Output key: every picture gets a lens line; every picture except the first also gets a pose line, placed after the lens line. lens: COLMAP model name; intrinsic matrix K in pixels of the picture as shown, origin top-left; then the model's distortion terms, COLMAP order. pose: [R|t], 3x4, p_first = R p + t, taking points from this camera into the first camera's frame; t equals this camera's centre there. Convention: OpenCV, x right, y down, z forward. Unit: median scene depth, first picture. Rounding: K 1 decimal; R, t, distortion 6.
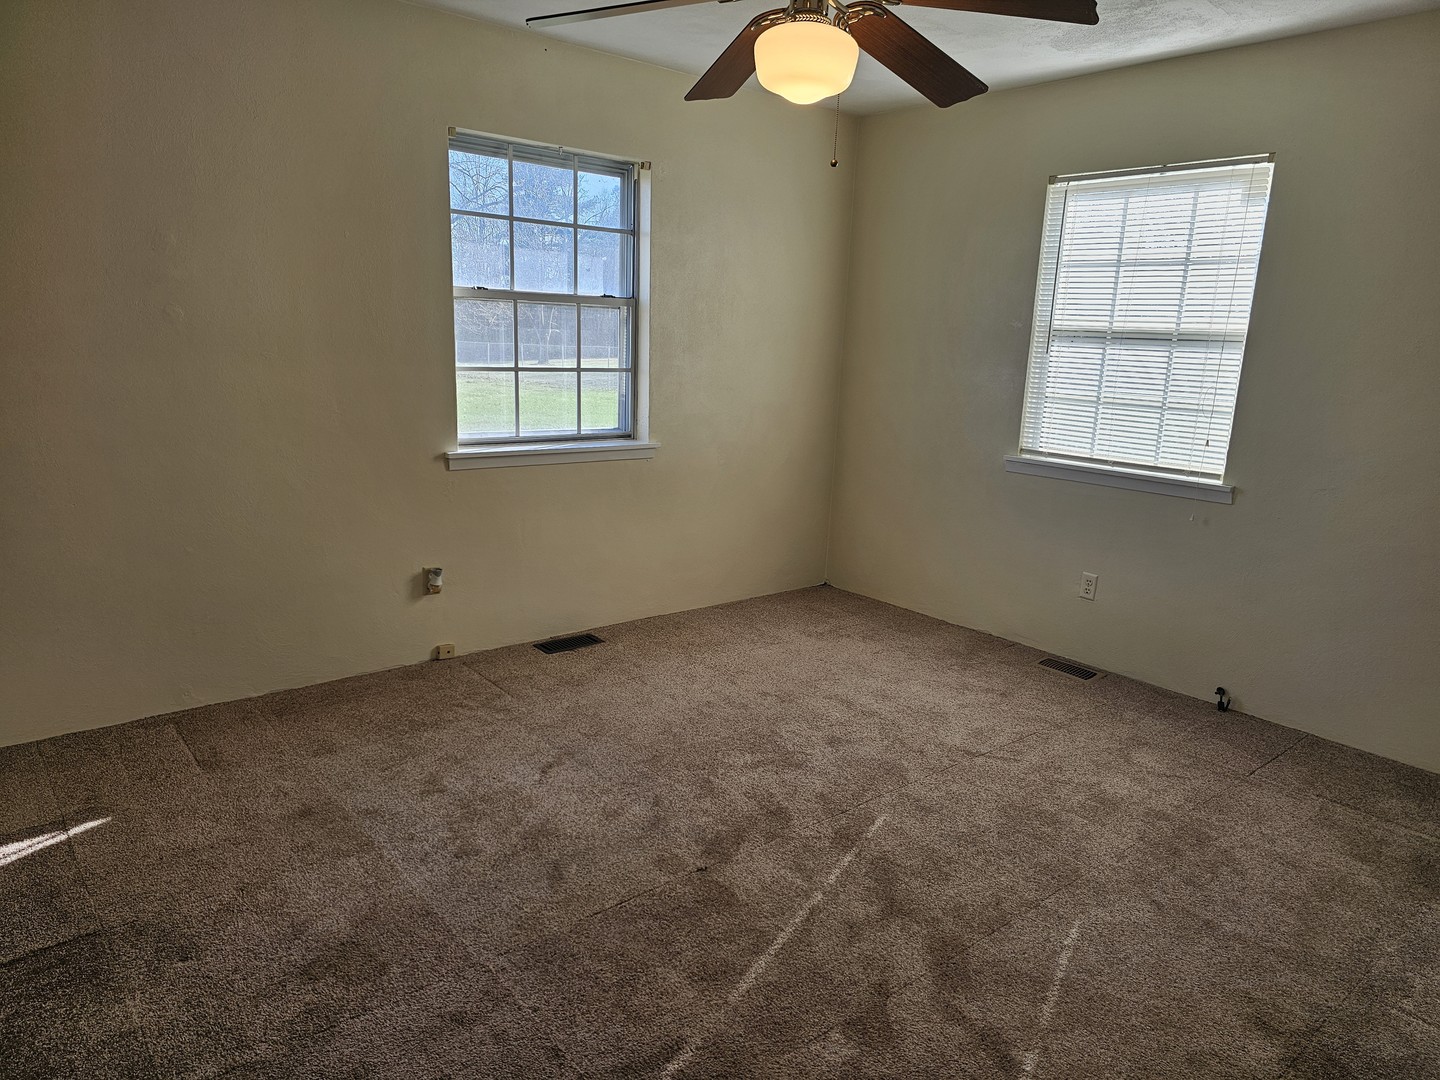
lens RADIAL K [[967.3, 0, 720.0], [0, 967.3, 540.0], [0, 0, 1]] dist [0.058113, -0.049503]
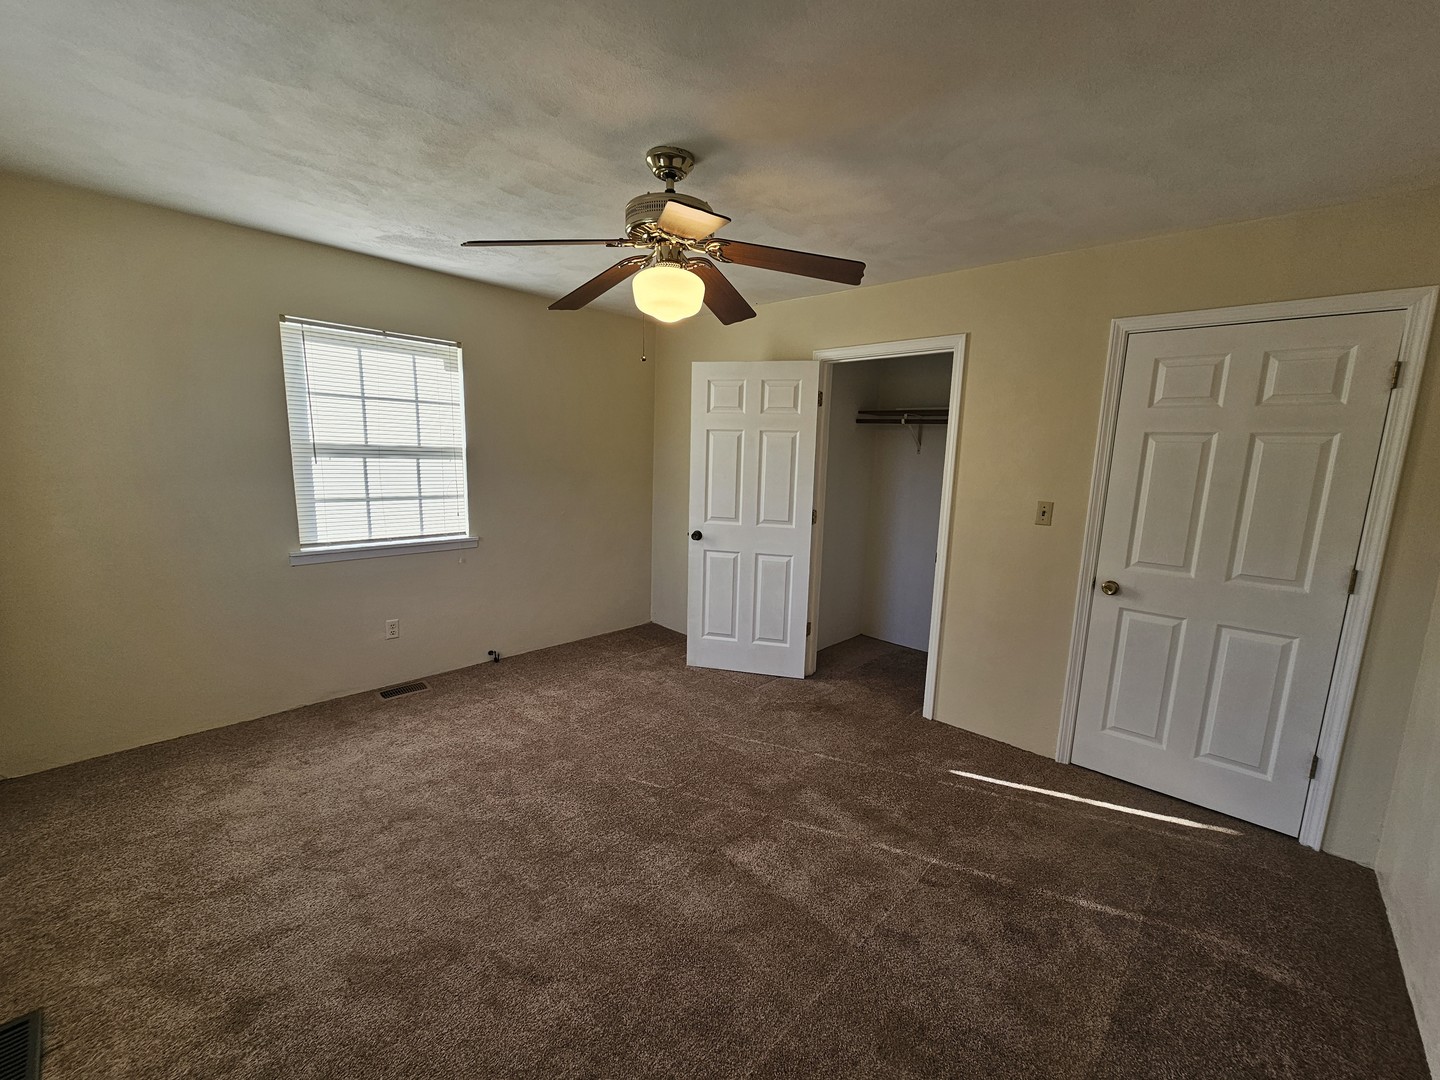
lens RADIAL K [[587.4, 0, 725.5], [0, 587.4, 545.7], [0, 0, 1]] dist [-0.001528, 0.003512]
pose [[-0.128585, -0.202869, 0.970727, -0.594768], [0.171046, 0.959646, 0.223211, -0.218357], [-0.976836, 0.194741, -0.088696, 0.753960]]
